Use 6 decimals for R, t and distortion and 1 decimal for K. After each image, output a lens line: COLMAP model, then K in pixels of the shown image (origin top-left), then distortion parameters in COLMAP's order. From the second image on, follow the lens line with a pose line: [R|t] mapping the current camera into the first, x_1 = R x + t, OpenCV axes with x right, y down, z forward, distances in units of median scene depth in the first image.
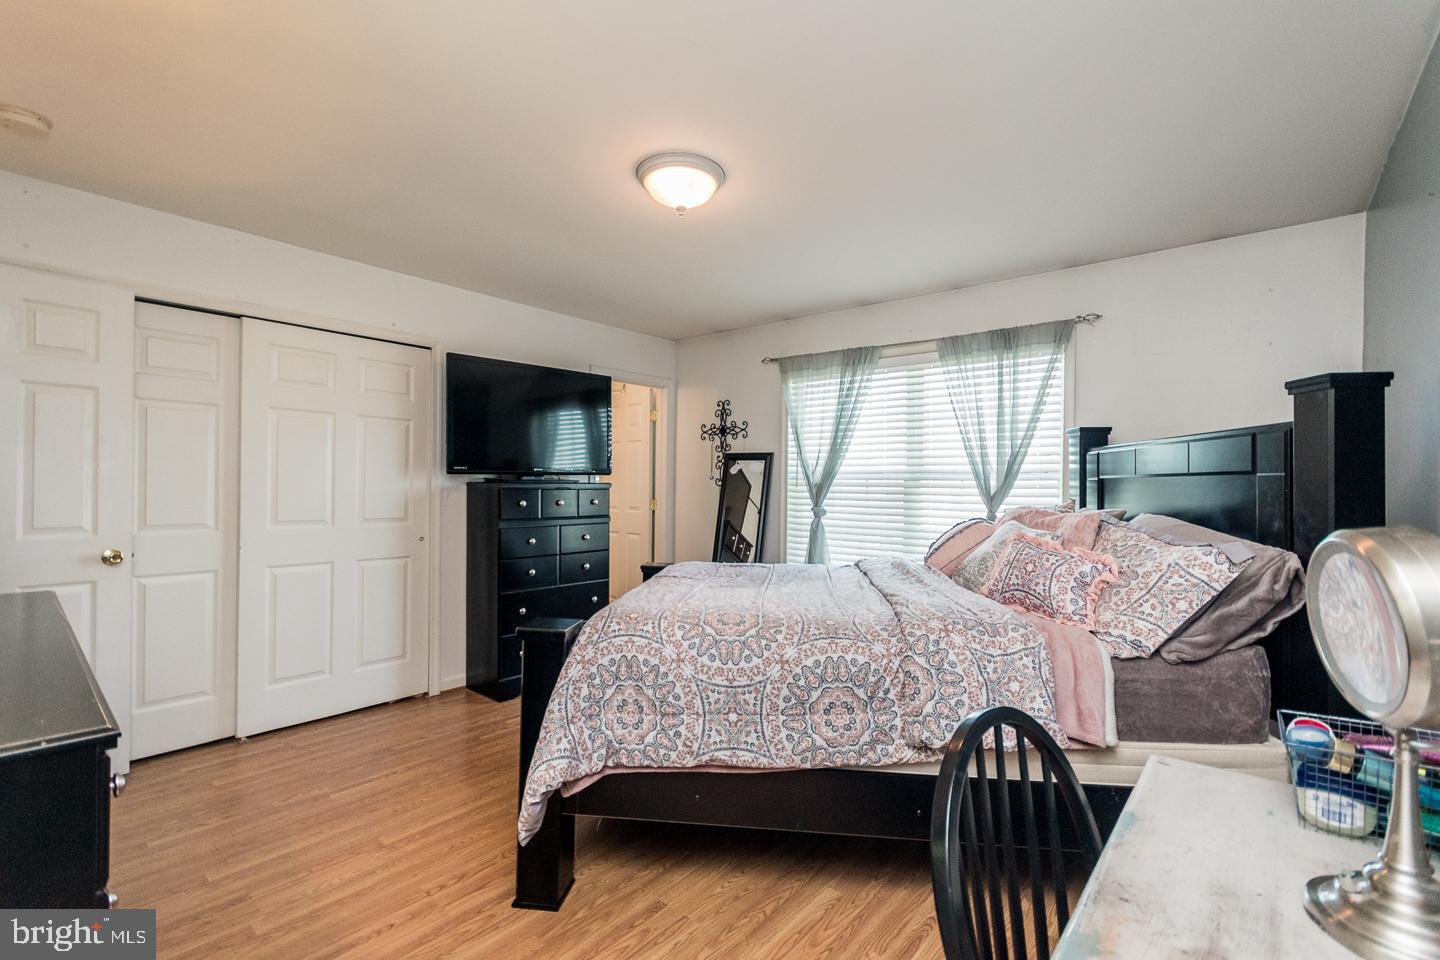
lens RADIAL K [[640.1, 0, 712.0], [0, 640.1, 485.5], [0, 0, 1]] dist [0.005102, -0.000168]
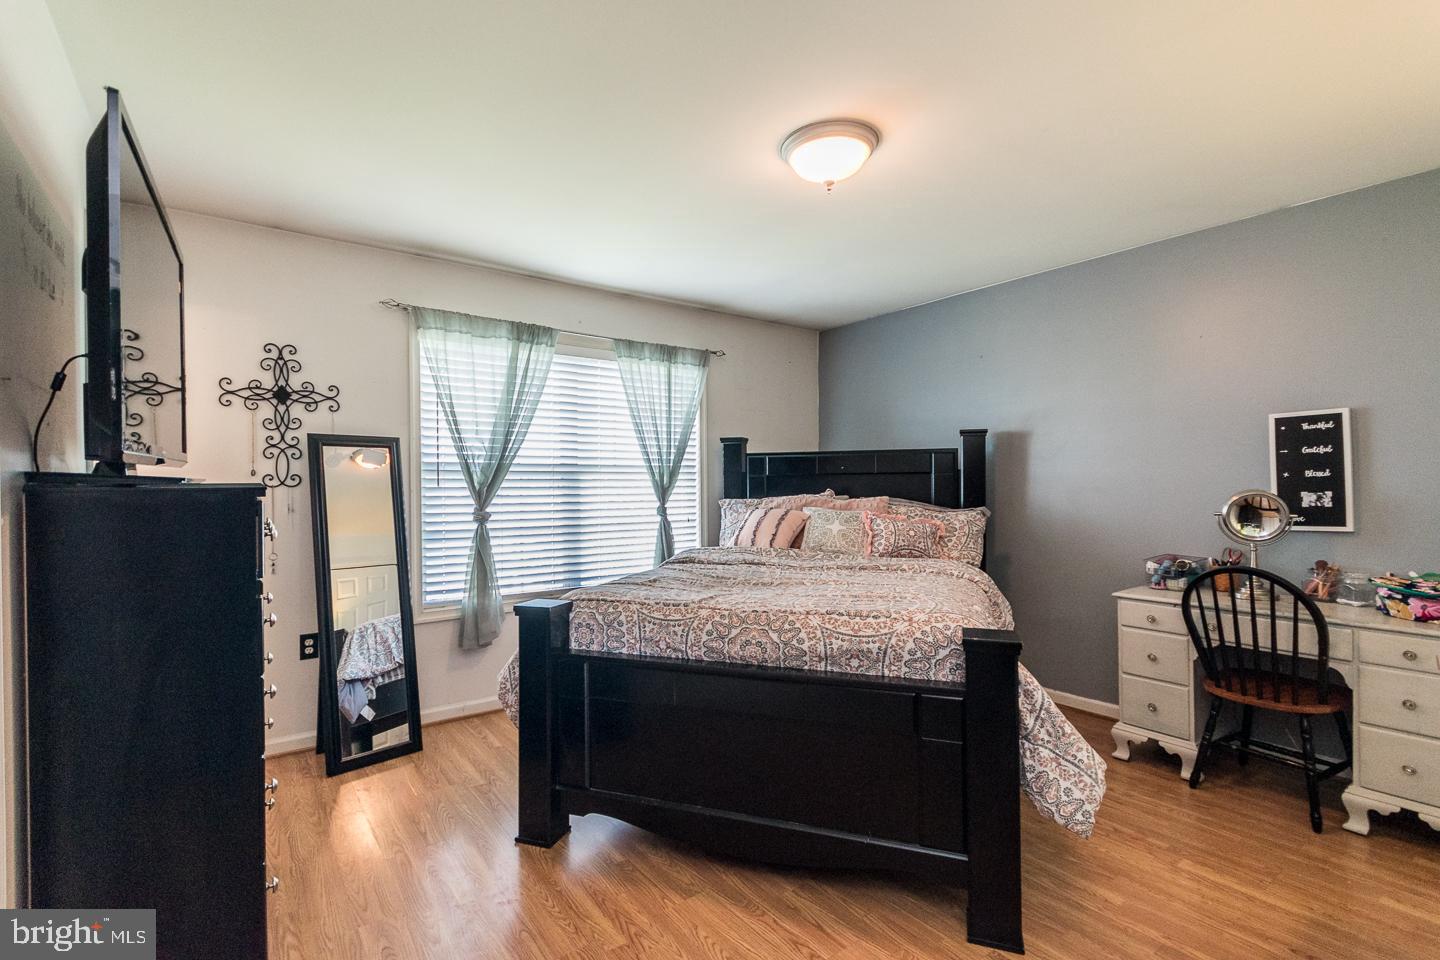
lens RADIAL K [[640.1, 0, 712.0], [0, 640.1, 485.5], [0, 0, 1]] dist [0.005102, -0.000168]
pose [[0.239844, -0.027135, 0.970432, -0.505899], [0.010653, 0.999623, 0.025318, -0.012488], [-0.970753, 0.004266, 0.240042, 0.497622]]
